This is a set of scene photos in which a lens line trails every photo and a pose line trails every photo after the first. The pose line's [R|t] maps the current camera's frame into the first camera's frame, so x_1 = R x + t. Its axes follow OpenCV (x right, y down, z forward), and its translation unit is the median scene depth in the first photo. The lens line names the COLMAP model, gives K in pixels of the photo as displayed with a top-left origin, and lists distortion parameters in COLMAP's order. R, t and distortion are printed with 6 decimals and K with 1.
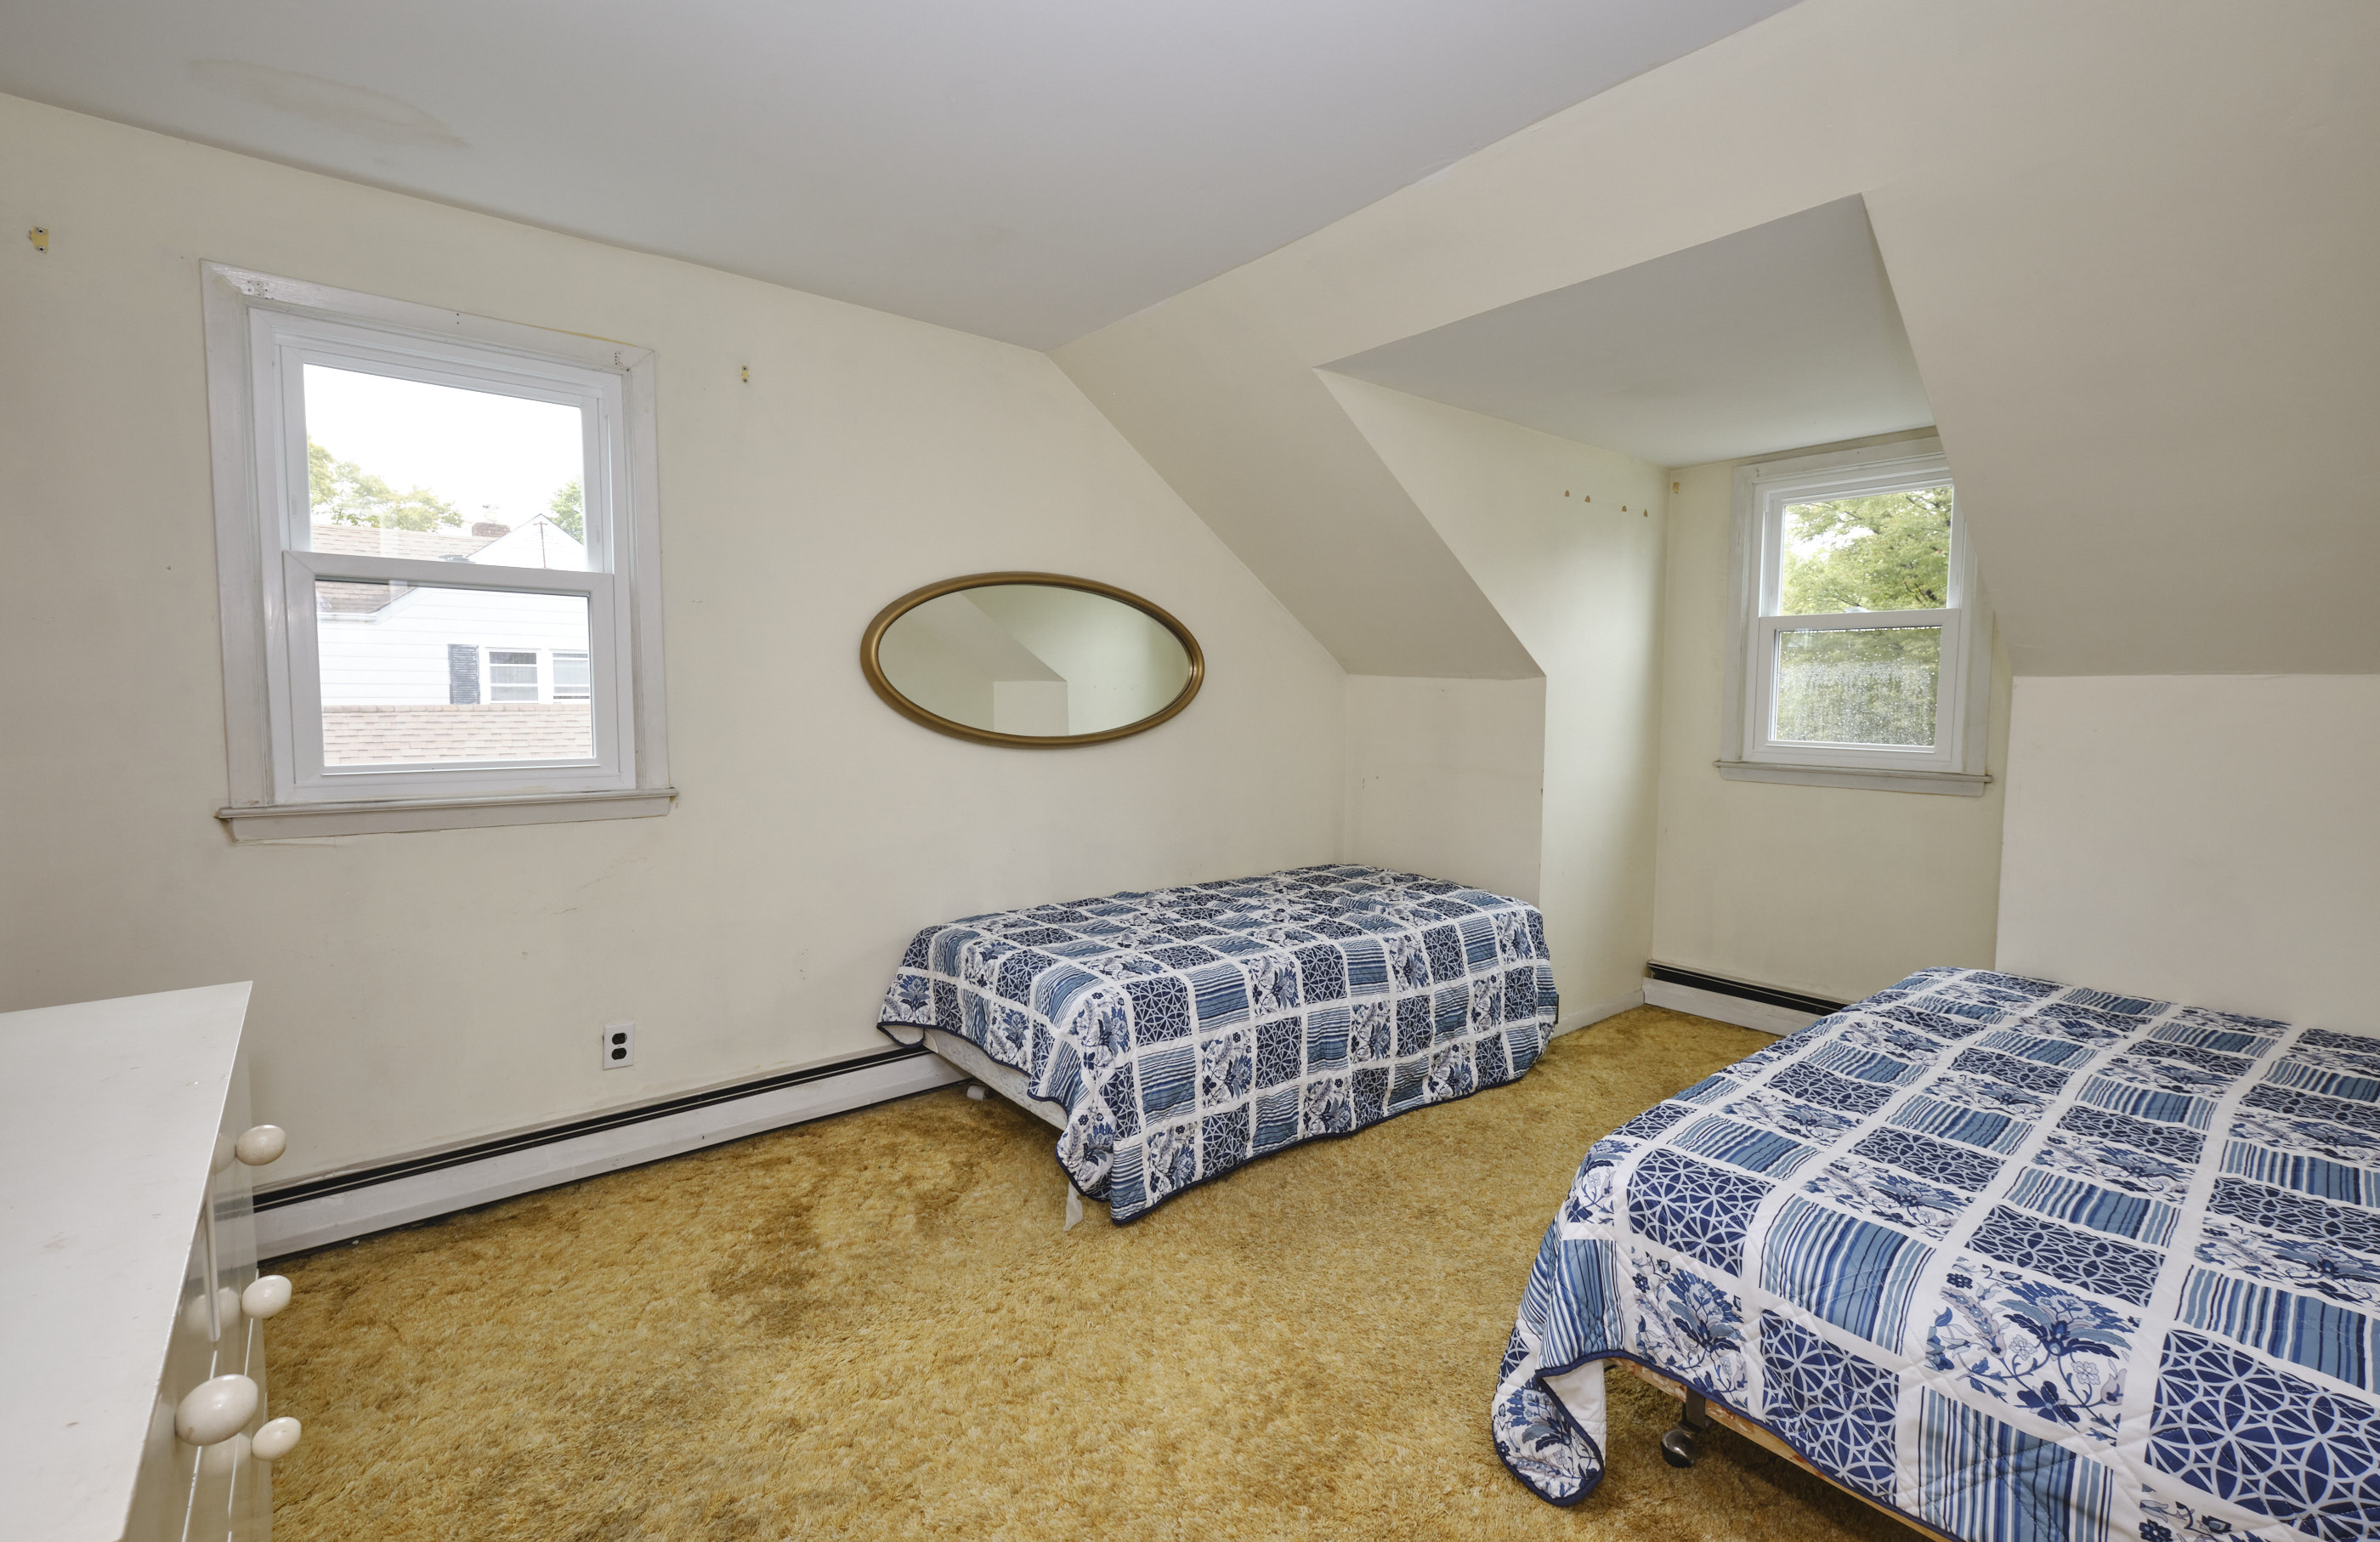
lens RADIAL K [[981.7, 0, 1189.5], [0, 981.7, 767.9], [0, 0, 1]] dist [-0.008508, -0.000621]
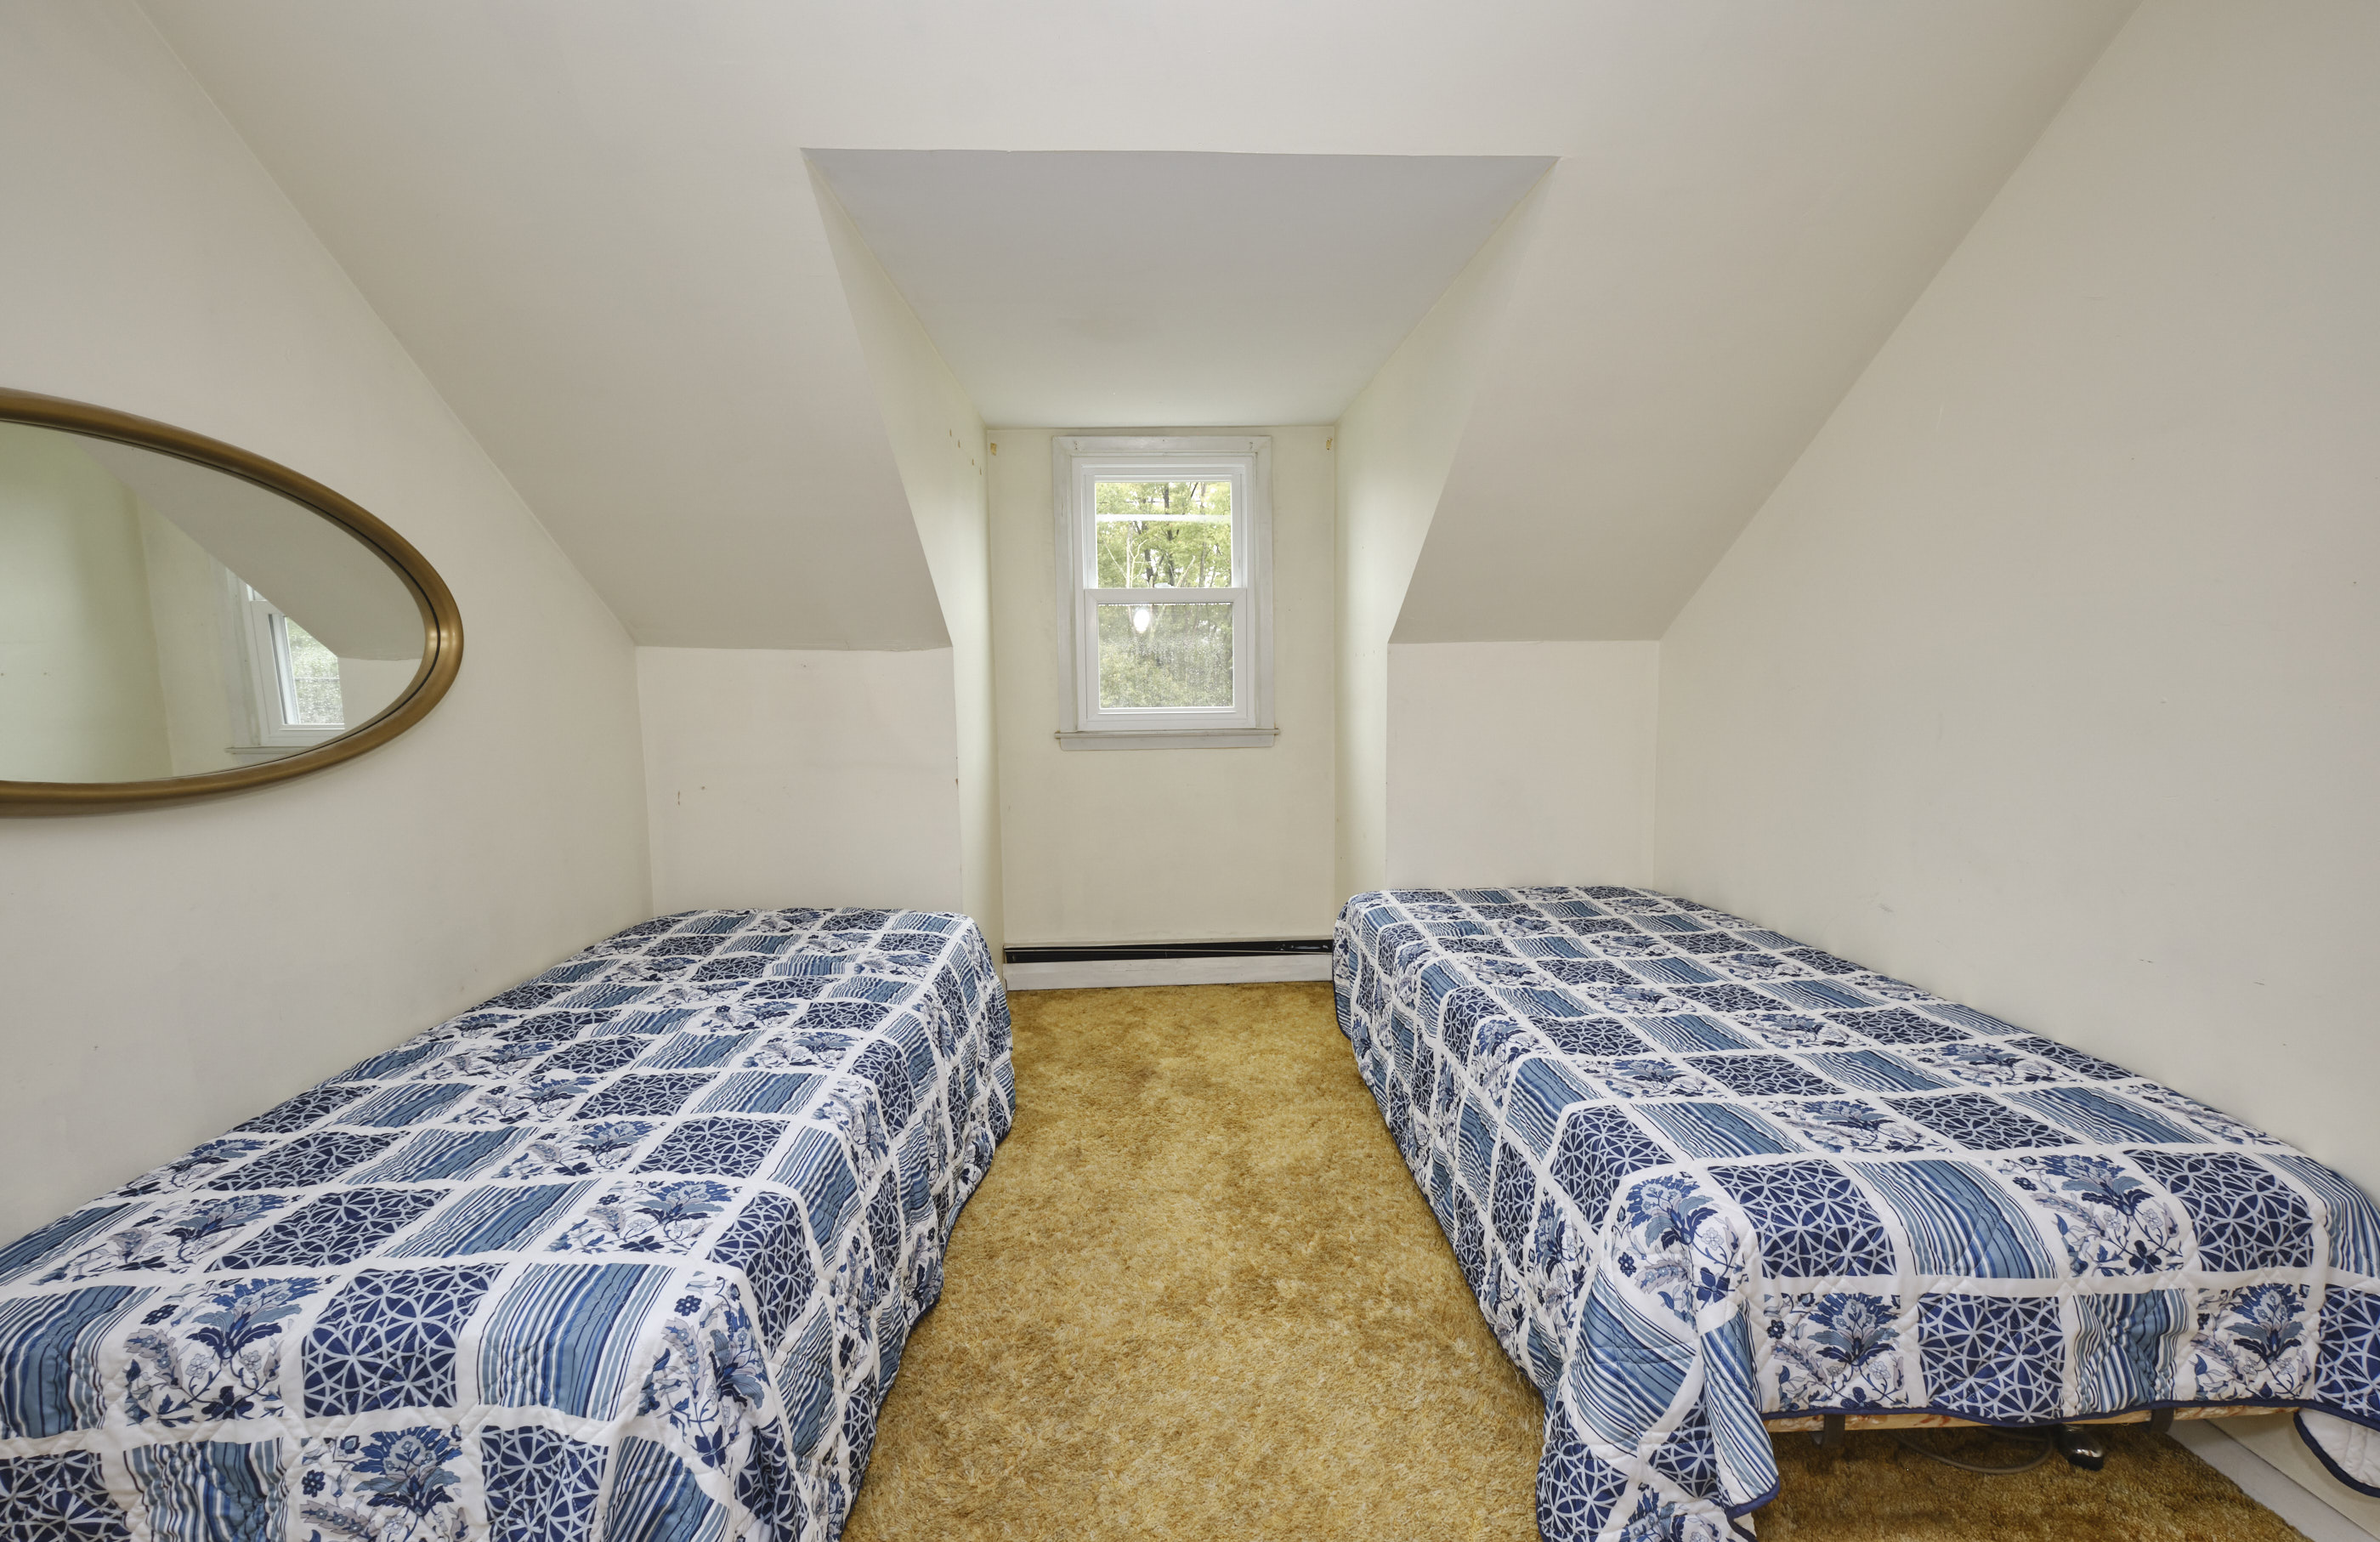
lens RADIAL K [[981.7, 0, 1189.5], [0, 981.7, 767.9], [0, 0, 1]] dist [-0.008508, -0.000621]
pose [[0.619987, -0.098623, 0.778389, -0.419037], [0.082085, 0.994778, 0.060659, -0.057034], [-0.780307, 0.026287, 0.624844, 0.729548]]
